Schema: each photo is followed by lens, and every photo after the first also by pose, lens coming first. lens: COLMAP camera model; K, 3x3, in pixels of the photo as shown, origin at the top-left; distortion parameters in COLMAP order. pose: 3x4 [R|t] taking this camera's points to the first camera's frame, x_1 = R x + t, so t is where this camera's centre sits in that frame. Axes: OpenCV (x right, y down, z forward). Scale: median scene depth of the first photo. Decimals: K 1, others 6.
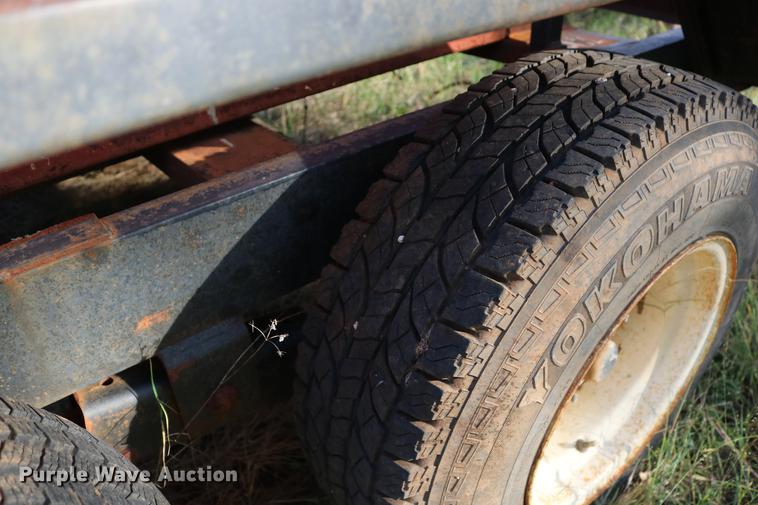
lens RADIAL K [[620.1, 0, 379.0], [0, 620.1, 252.5], [0, 0, 1]] dist [-0.159621, 0.124880]
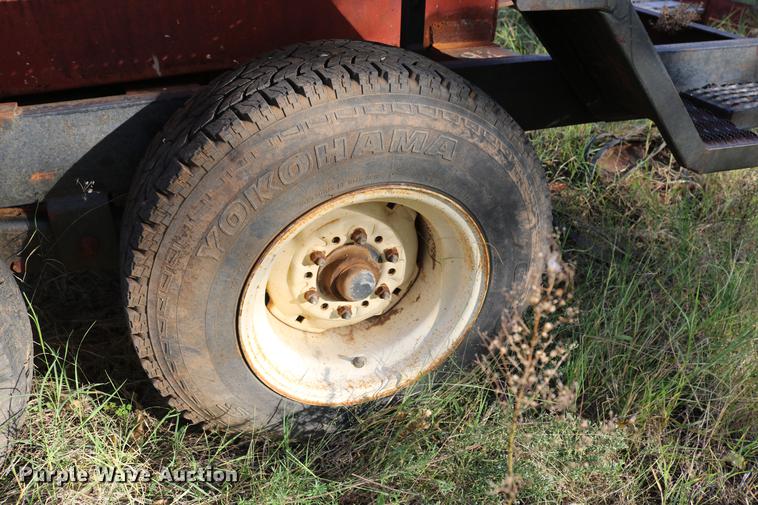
lens RADIAL K [[620.1, 0, 379.0], [0, 620.1, 252.5], [0, 0, 1]] dist [-0.159621, 0.124880]
pose [[0.955910, 0.189982, -0.223926, 0.952703], [-0.197758, 0.980170, -0.012611, 0.167899], [0.217090, 0.056338, 0.974524, -0.358291]]
